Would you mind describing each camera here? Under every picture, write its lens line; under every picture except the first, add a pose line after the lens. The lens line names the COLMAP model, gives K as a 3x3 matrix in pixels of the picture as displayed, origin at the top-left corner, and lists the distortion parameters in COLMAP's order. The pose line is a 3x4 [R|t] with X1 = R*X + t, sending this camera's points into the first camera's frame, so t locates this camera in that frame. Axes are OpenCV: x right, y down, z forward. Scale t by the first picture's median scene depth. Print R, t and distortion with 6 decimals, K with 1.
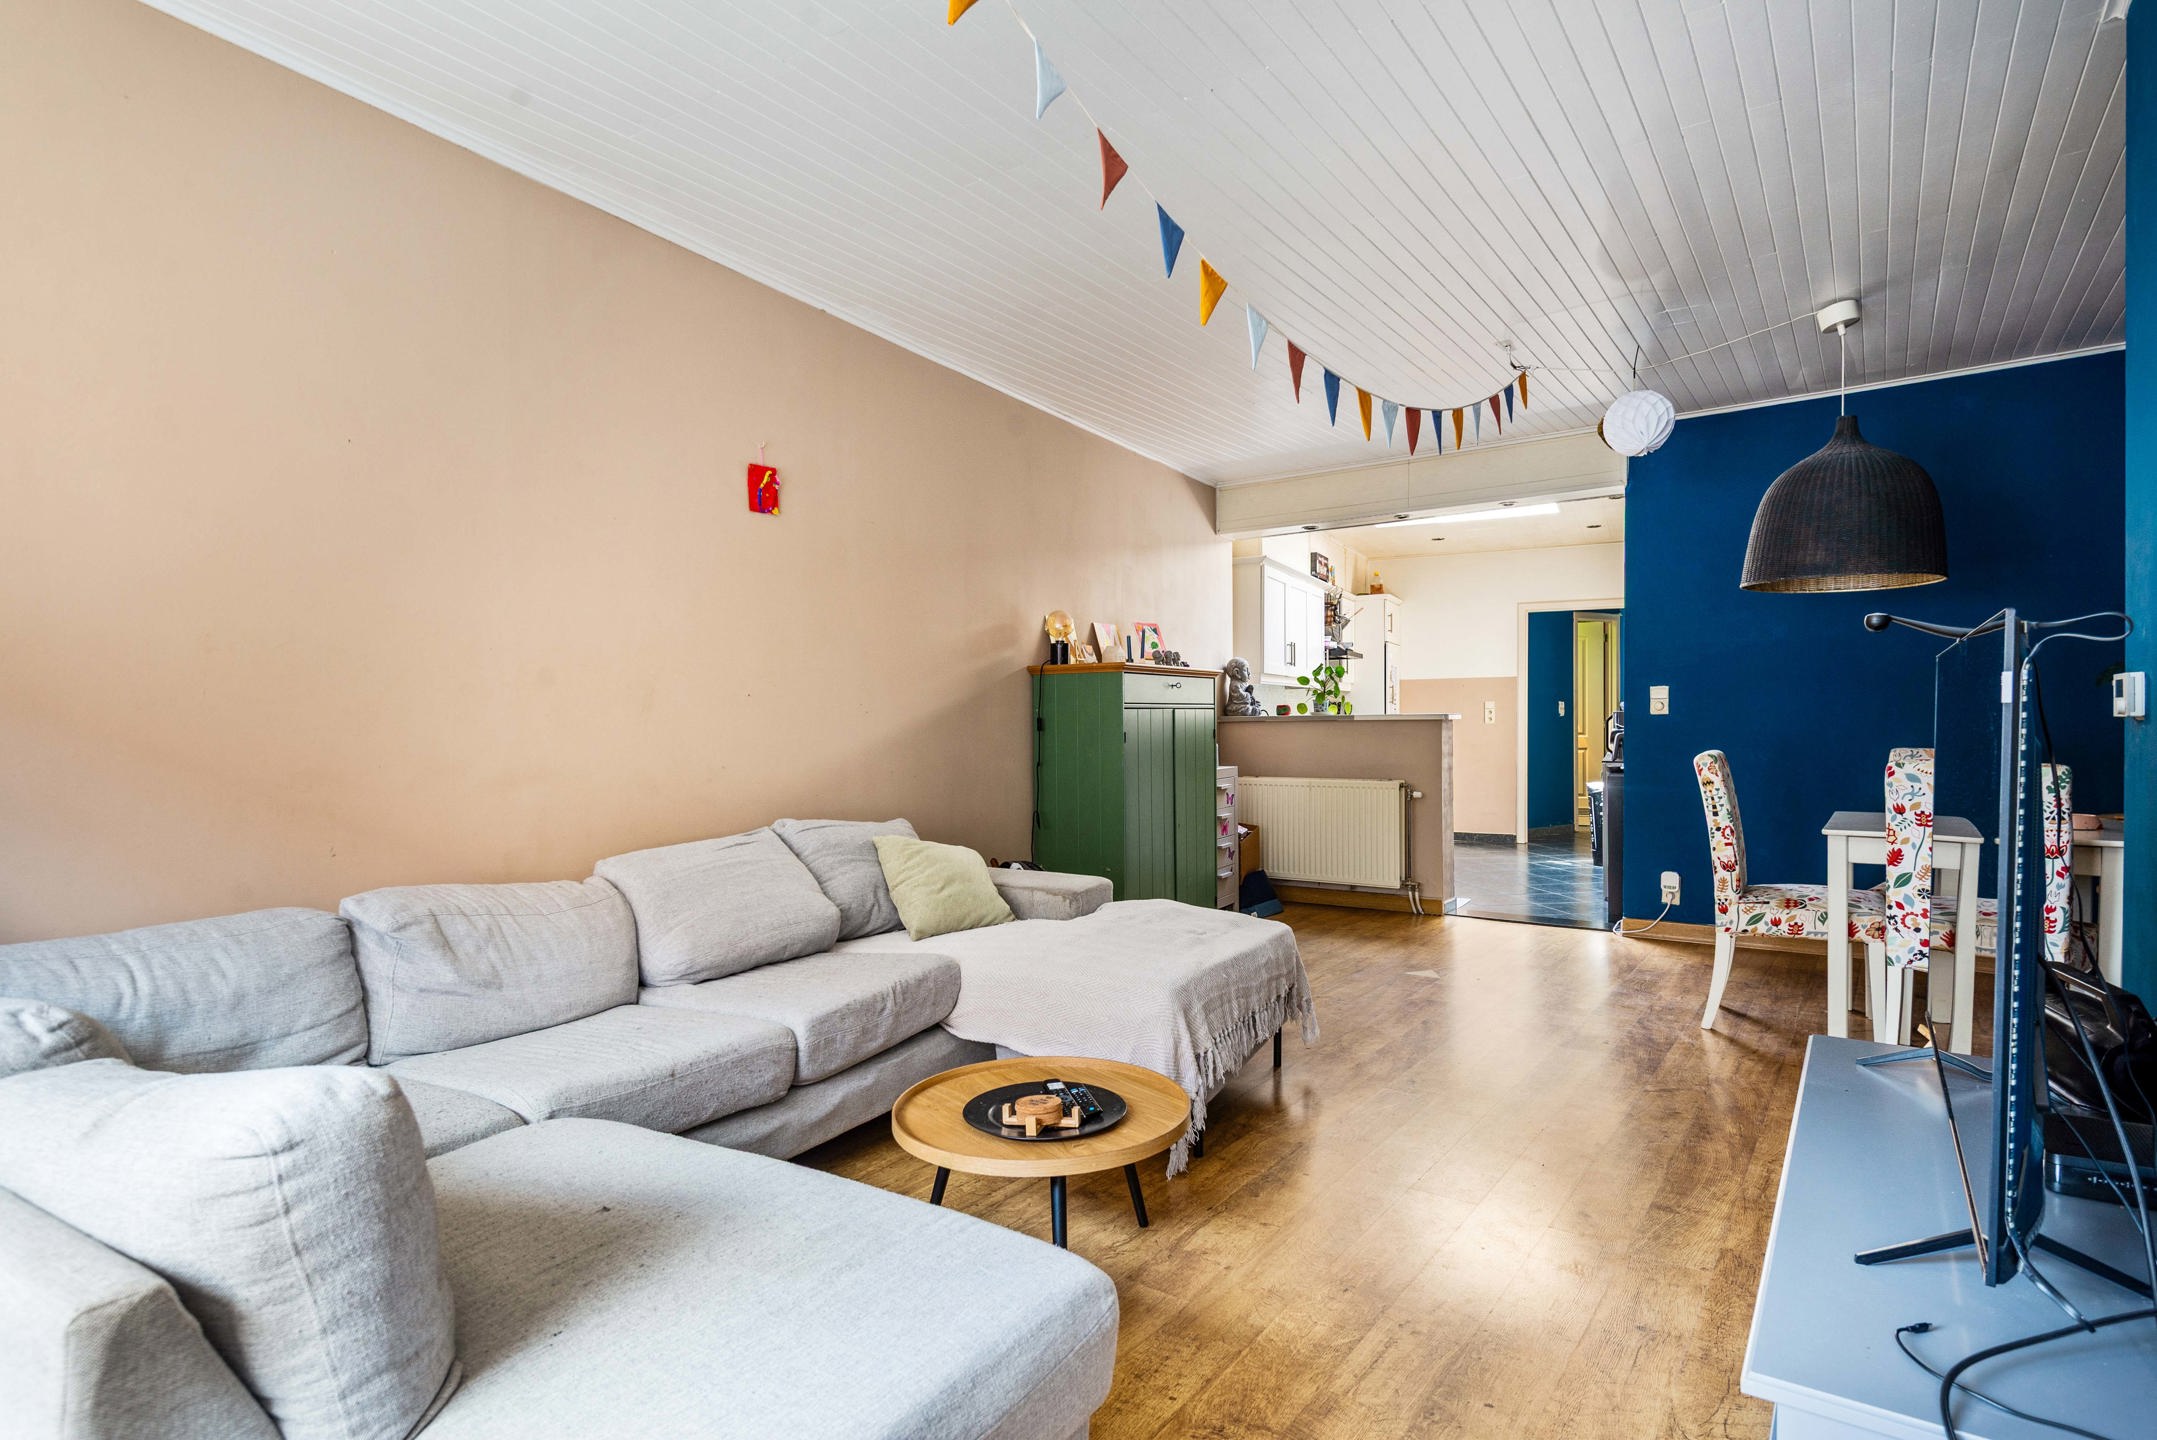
lens RADIAL K [[1102.4, 0, 1078.5], [0, 1102.4, 720.0], [0, 0, 1]] dist [0.037775, -0.029617]
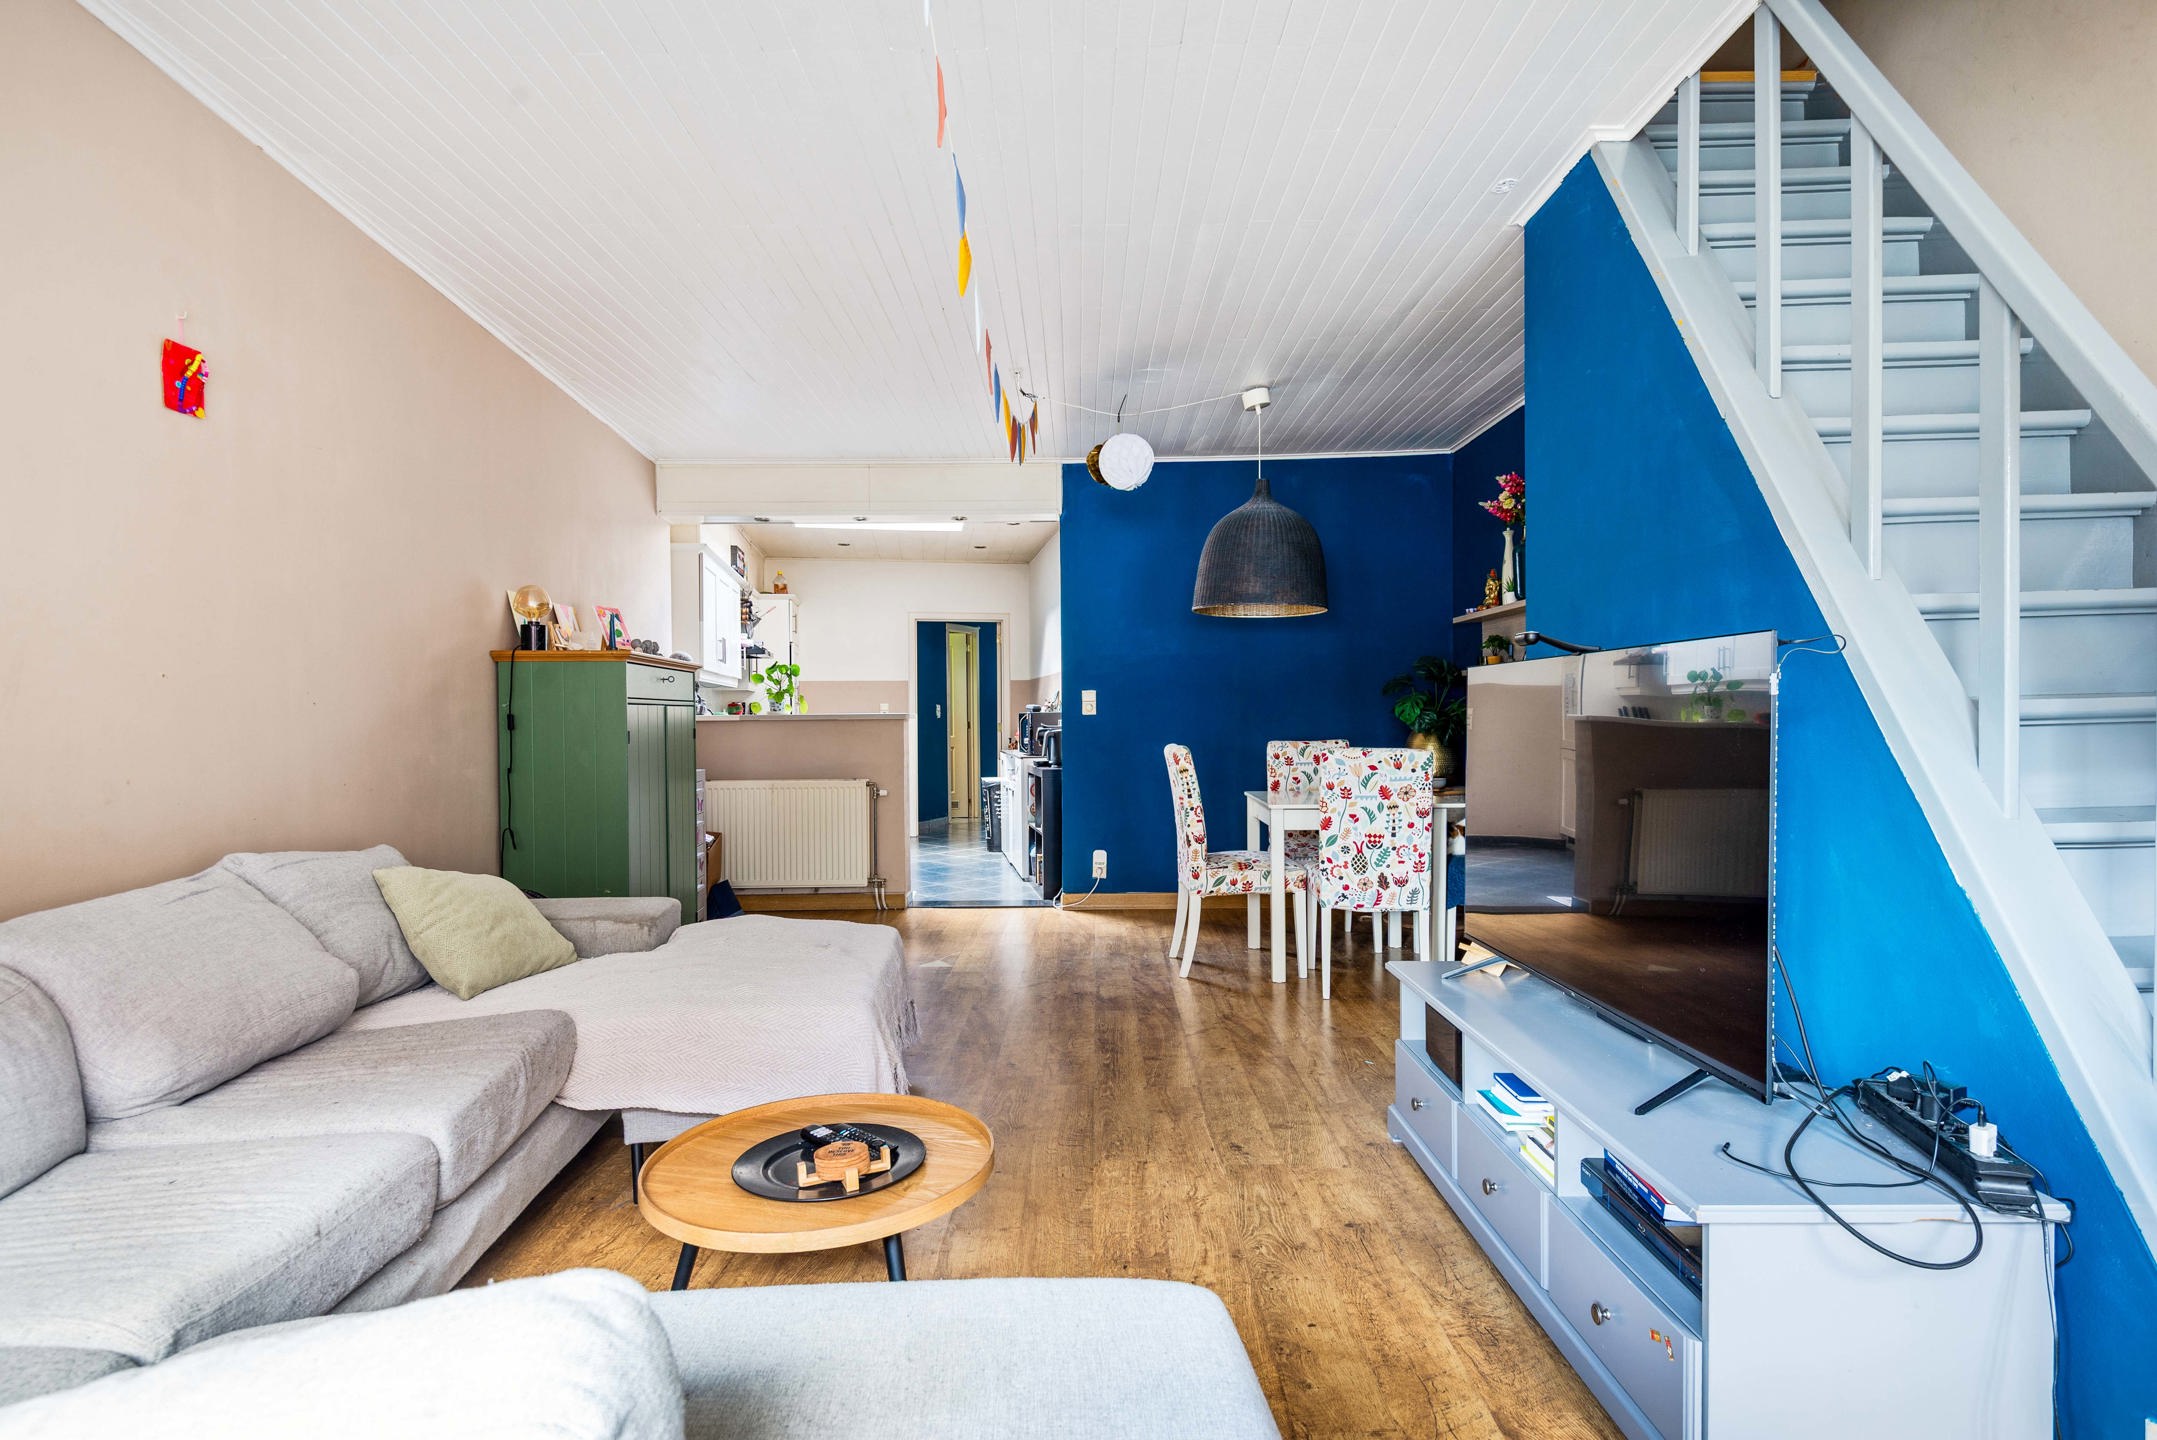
lens RADIAL K [[1102.4, 0, 1078.5], [0, 1102.4, 720.0], [0, 0, 1]] dist [0.037775, -0.029617]
pose [[0.814187, 0.002355, 0.580598, -0.223651], [-0.000315, 0.999993, -0.003615, 0.006462], [-0.580603, 0.002761, 0.814182, 0.105980]]
